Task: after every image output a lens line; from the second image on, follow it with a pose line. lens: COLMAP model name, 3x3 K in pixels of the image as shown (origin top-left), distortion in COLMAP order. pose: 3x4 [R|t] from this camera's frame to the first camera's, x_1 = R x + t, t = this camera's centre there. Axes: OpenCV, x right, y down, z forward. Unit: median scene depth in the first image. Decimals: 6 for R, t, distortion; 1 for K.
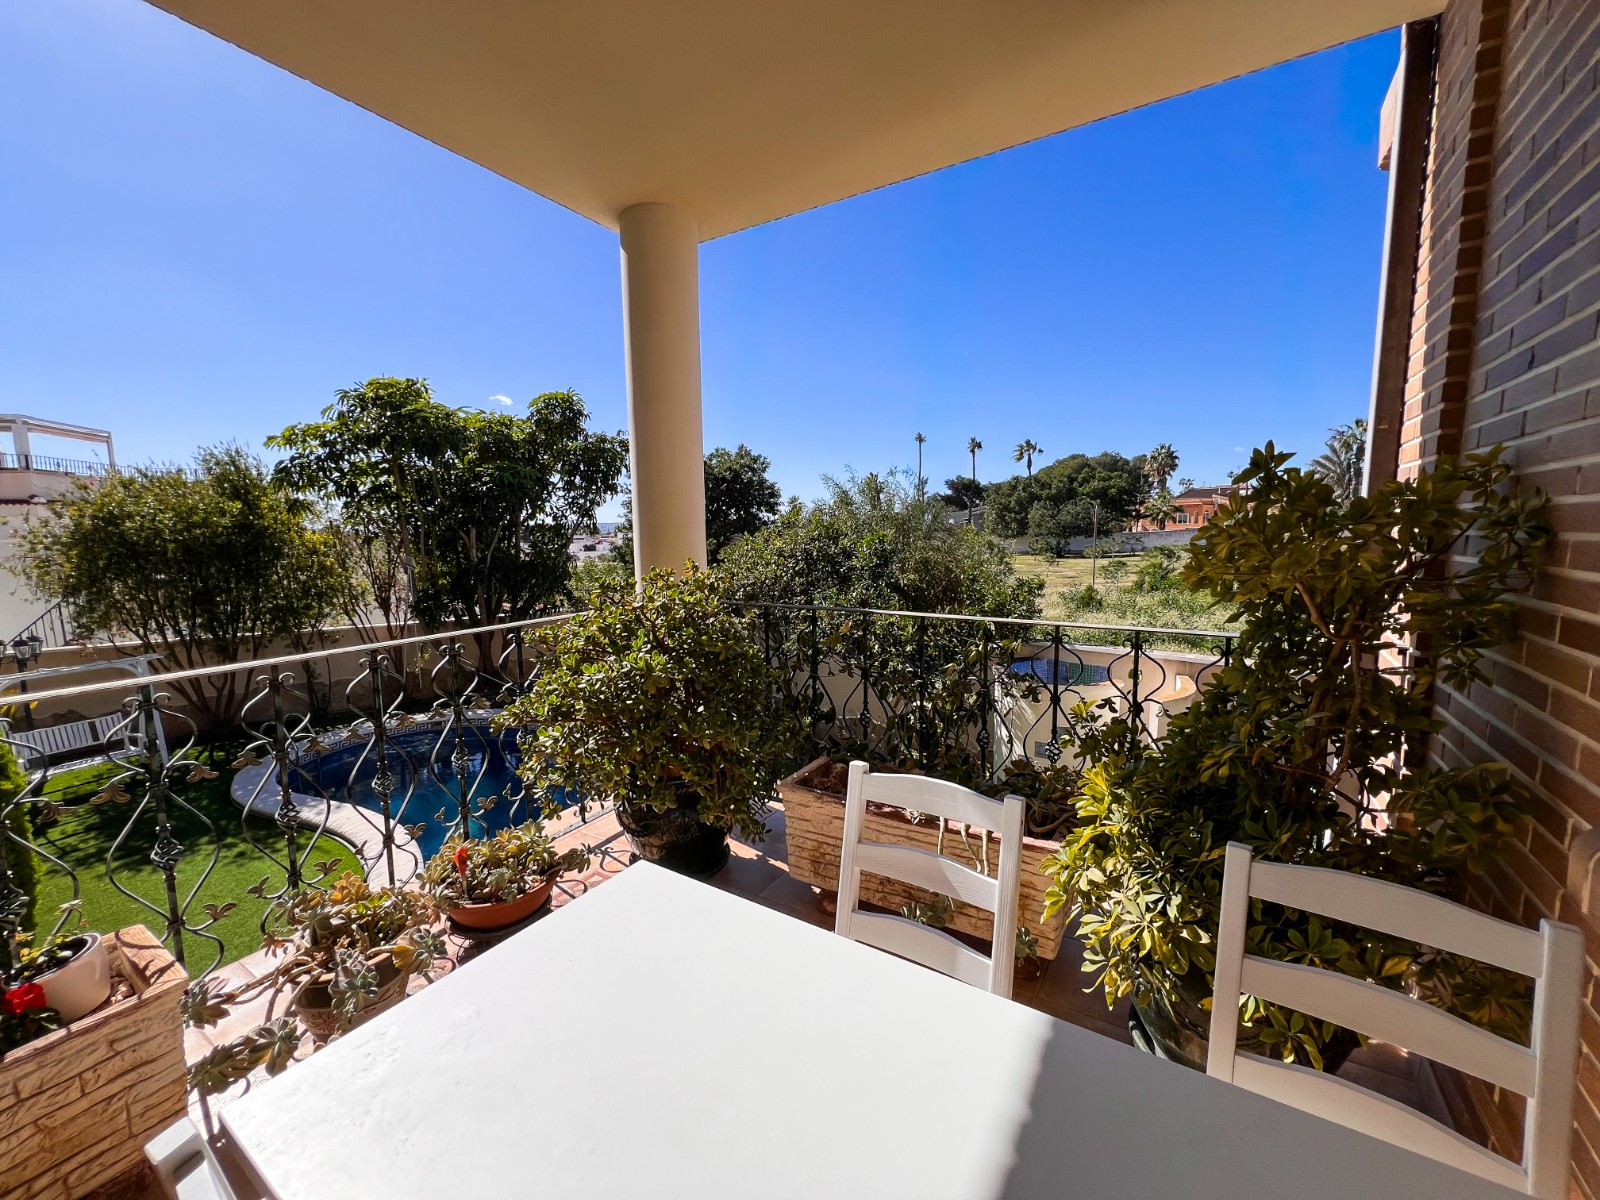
lens RADIAL K [[636.9, 0, 795.6], [0, 636.9, 603.8], [0, 0, 1]] dist [-0.000631, -0.000315]
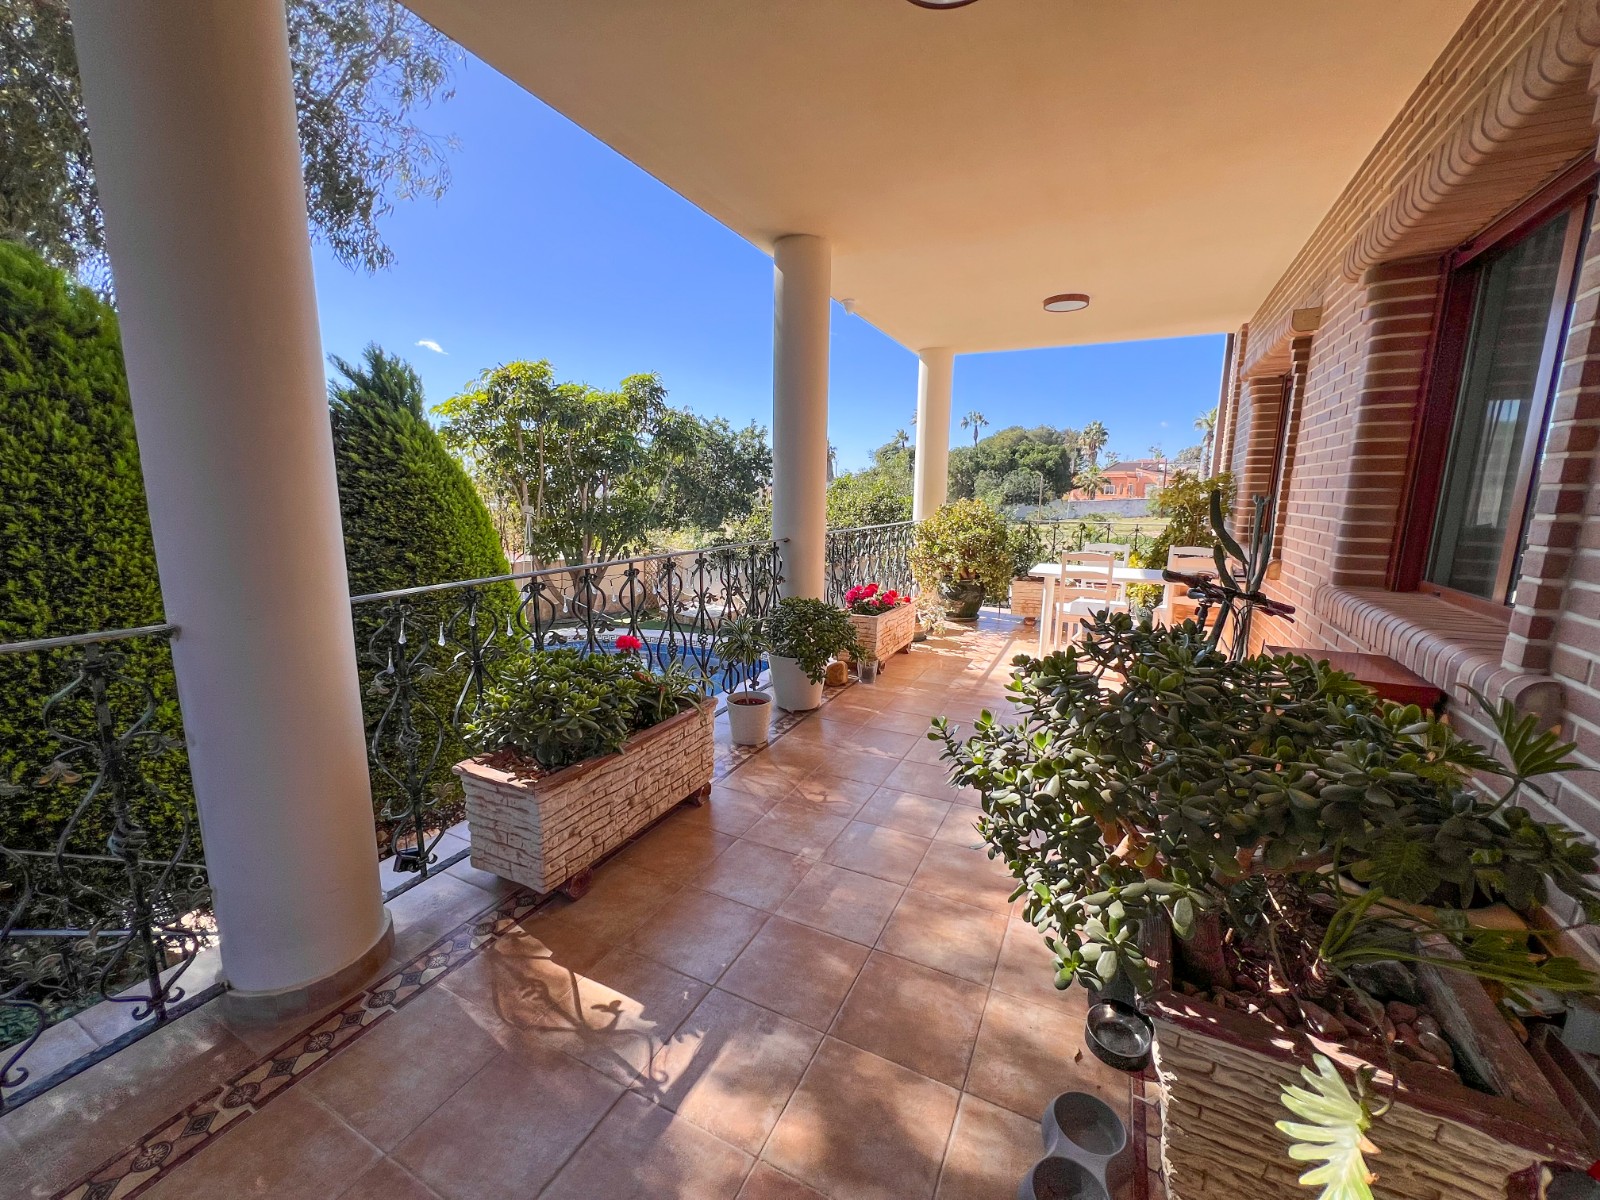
lens RADIAL K [[636.9, 0, 795.6], [0, 636.9, 603.8], [0, 0, 1]] dist [-0.000631, -0.000315]
pose [[0.995244, 0.006870, 0.097170, -0.217488], [-0.012432, 0.998311, 0.056750, 0.040207], [-0.096616, -0.057688, 0.993649, -0.301707]]
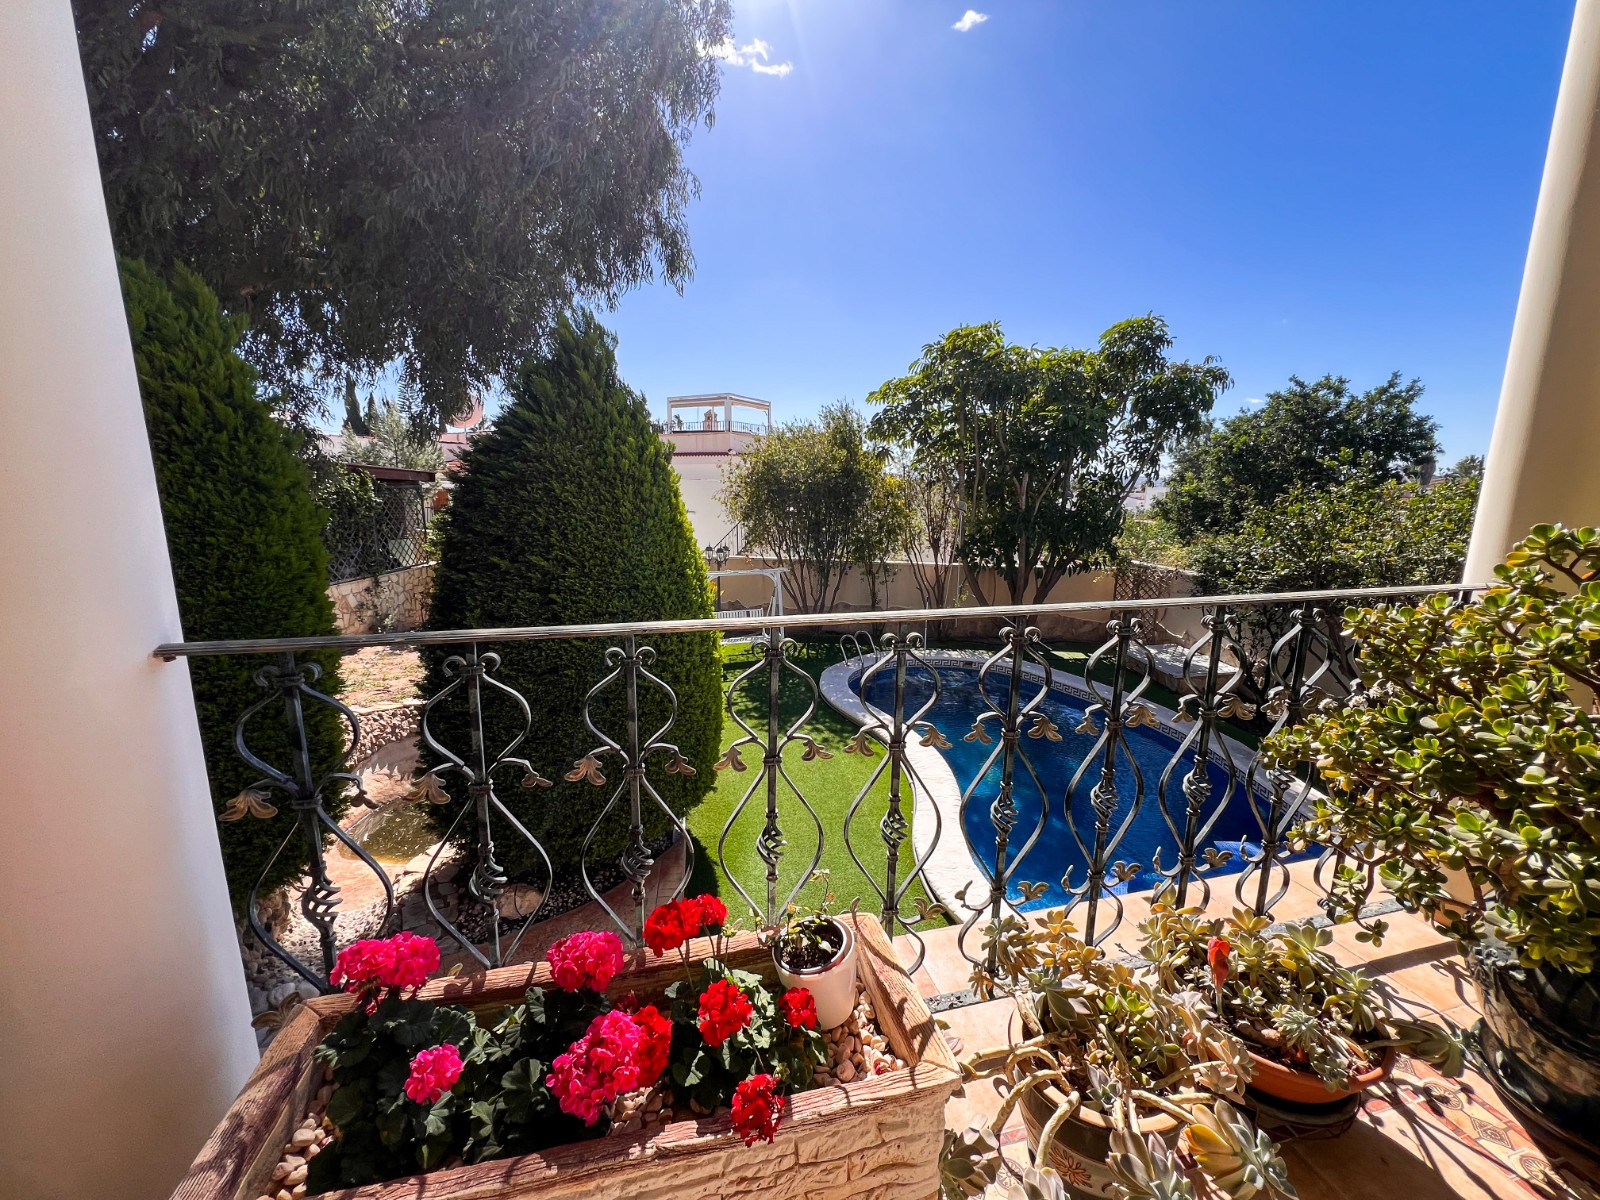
lens RADIAL K [[639.1, 0, 798.0], [0, 639.1, 605.2], [0, 0, 1]] dist [0.000393, -0.000522]
pose [[0.726649, 0.147691, -0.670946, -0.074409], [-0.098062, 0.988917, 0.111480, 0.004237], [0.679974, -0.015212, 0.733079, 0.041917]]
